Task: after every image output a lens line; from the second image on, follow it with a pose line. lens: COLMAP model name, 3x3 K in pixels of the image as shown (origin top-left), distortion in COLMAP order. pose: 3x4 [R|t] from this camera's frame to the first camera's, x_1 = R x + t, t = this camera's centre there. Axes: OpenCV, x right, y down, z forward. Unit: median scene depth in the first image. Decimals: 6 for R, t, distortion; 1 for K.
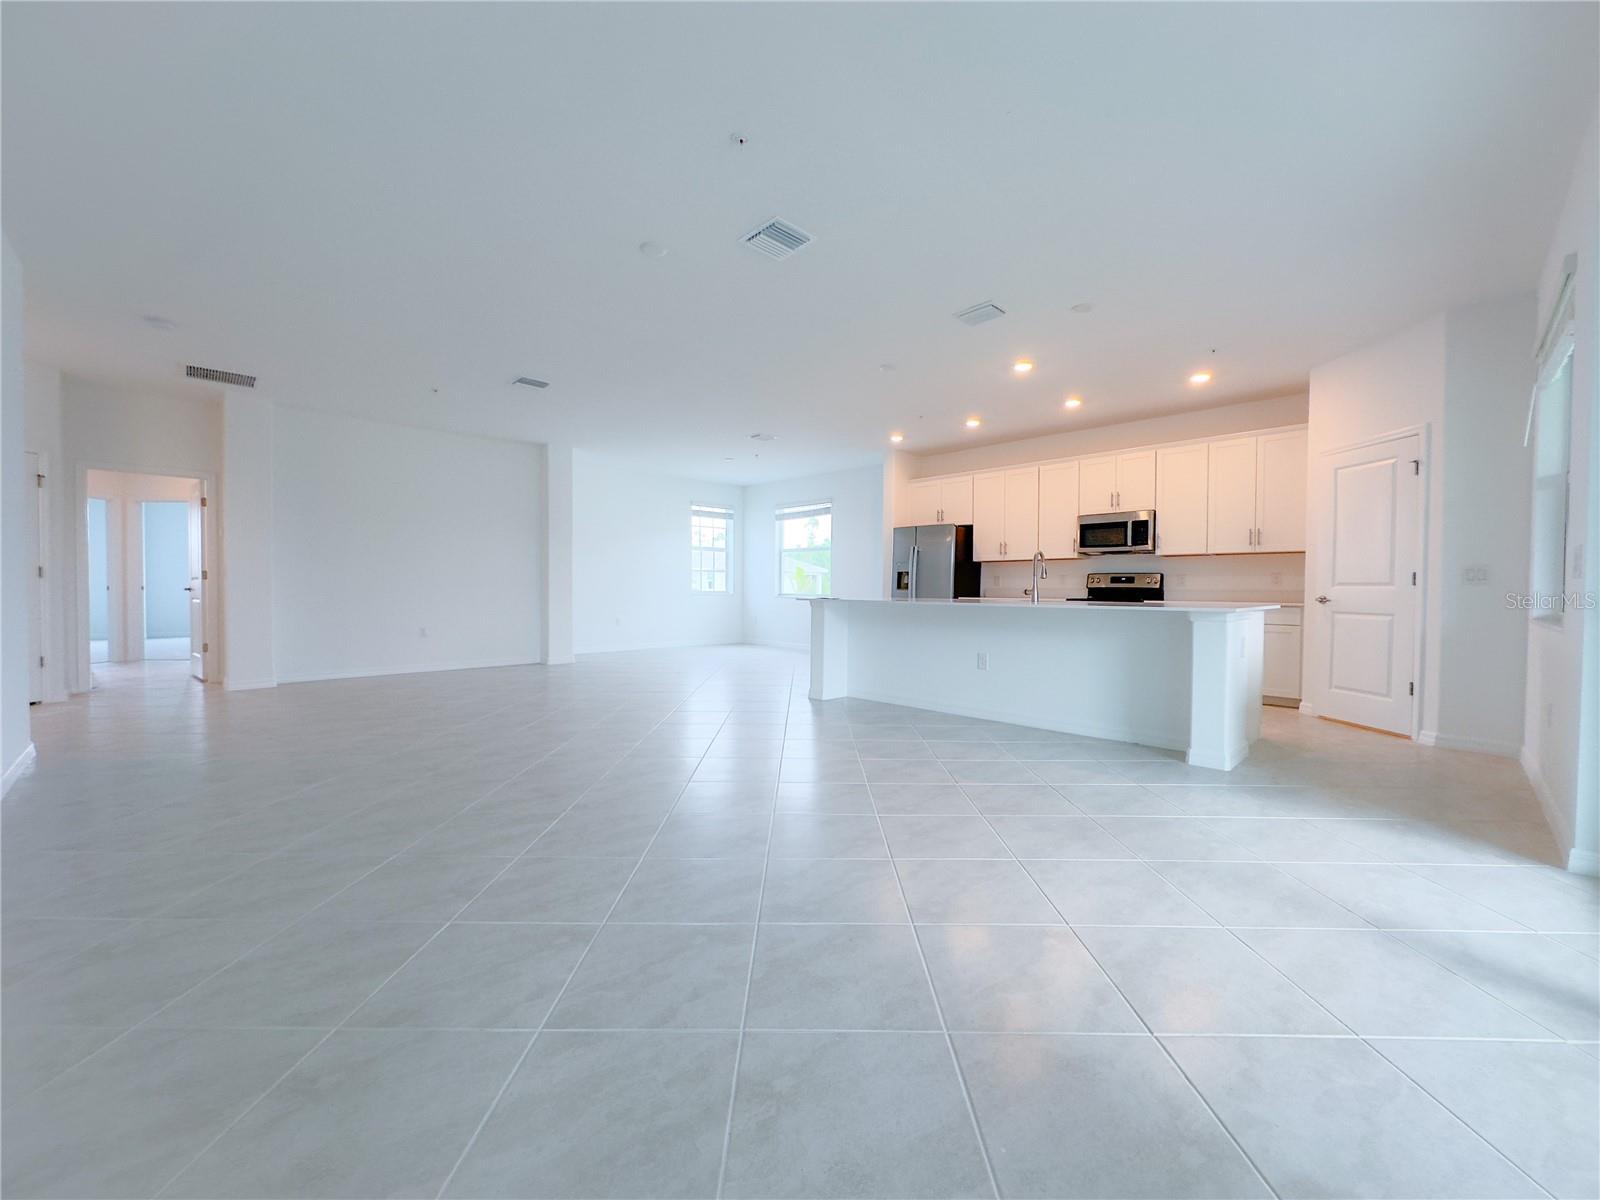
lens RADIAL K [[641.4, 0, 804.6], [0, 641.4, 601.2], [0, 0, 1]] dist [-0.003383, -0.000220]
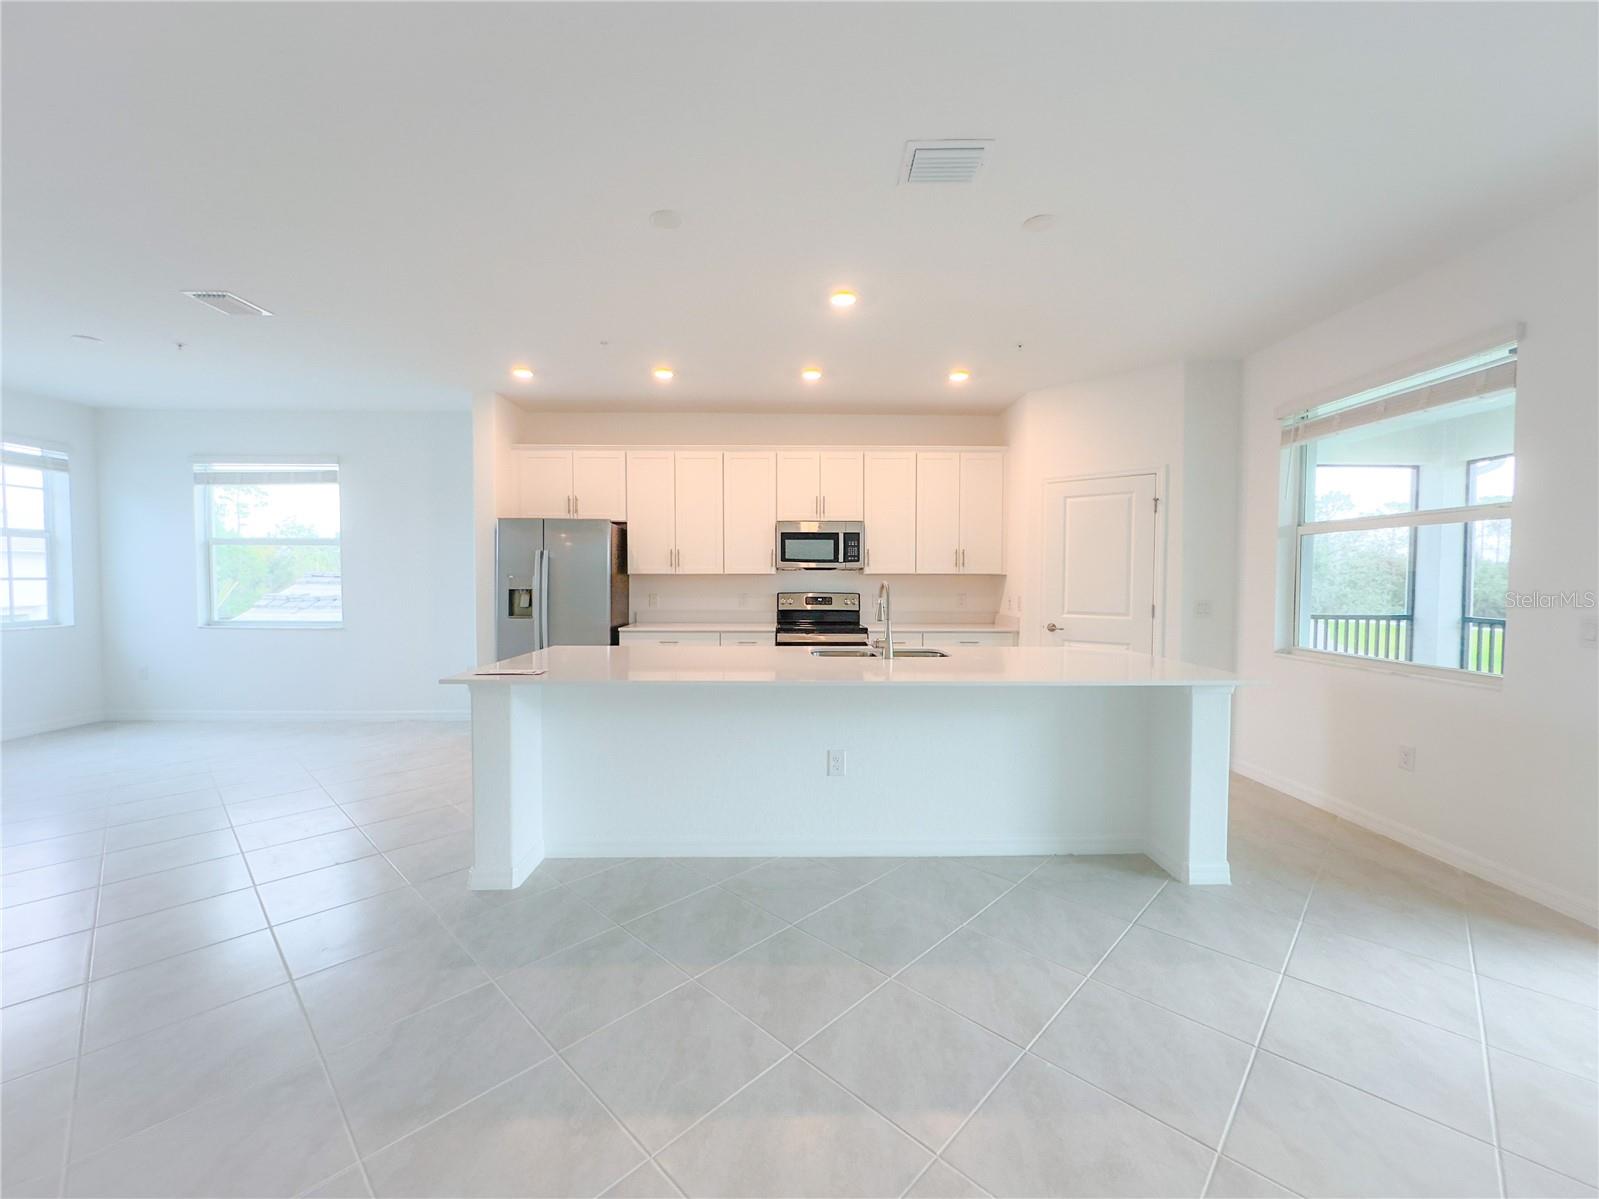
lens RADIAL K [[641.0, 0, 804.1], [0, 641.0, 600.7], [0, 0, 1]] dist [-0.003383, -0.000220]
pose [[0.691301, -0.030302, 0.721931, -0.134068], [0.016195, 0.999519, 0.026445, -0.057760], [-0.722385, -0.006590, 0.691460, 0.444972]]
